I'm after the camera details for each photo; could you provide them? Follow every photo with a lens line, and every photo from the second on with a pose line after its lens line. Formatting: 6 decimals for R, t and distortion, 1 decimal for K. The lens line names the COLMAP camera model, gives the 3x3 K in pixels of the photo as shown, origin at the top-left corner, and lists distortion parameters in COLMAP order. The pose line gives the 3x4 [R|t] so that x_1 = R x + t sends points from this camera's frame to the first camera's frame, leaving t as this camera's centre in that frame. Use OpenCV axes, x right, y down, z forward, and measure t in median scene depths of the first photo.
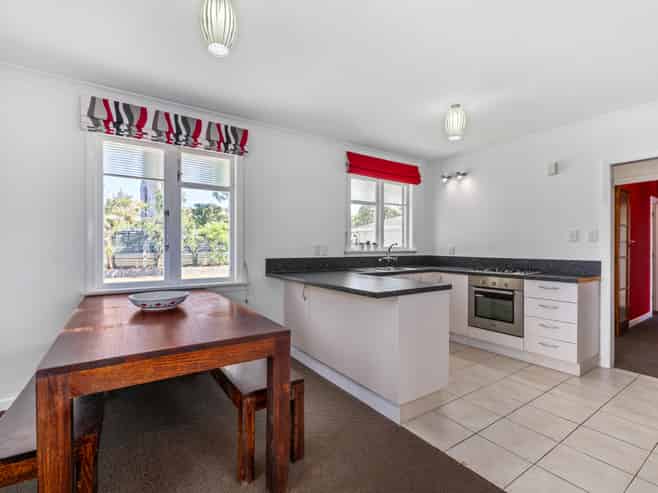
lens RADIAL K [[314.8, 0, 326.6], [0, 314.8, 249.7], [0, 0, 1]] dist [-0.003396, -0.000919]
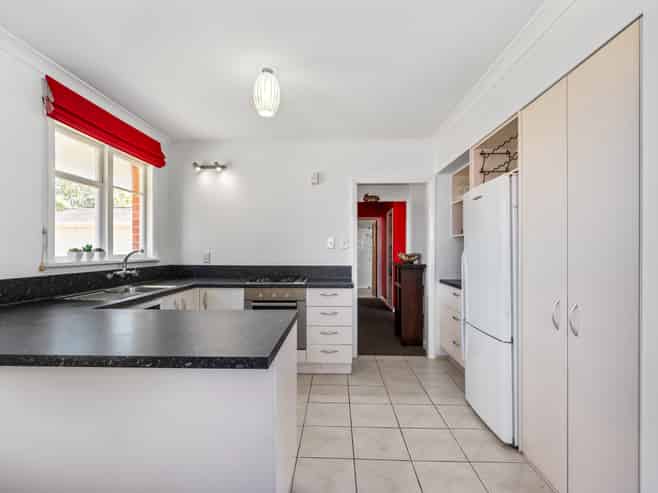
lens RADIAL K [[314.8, 0, 326.6], [0, 314.8, 249.7], [0, 0, 1]] dist [-0.003396, -0.000919]
pose [[0.574975, -0.001183, 0.818170, -0.092201], [0.007007, 0.999969, -0.003478, -0.014650], [-0.818141, 0.007733, 0.574965, 0.303816]]
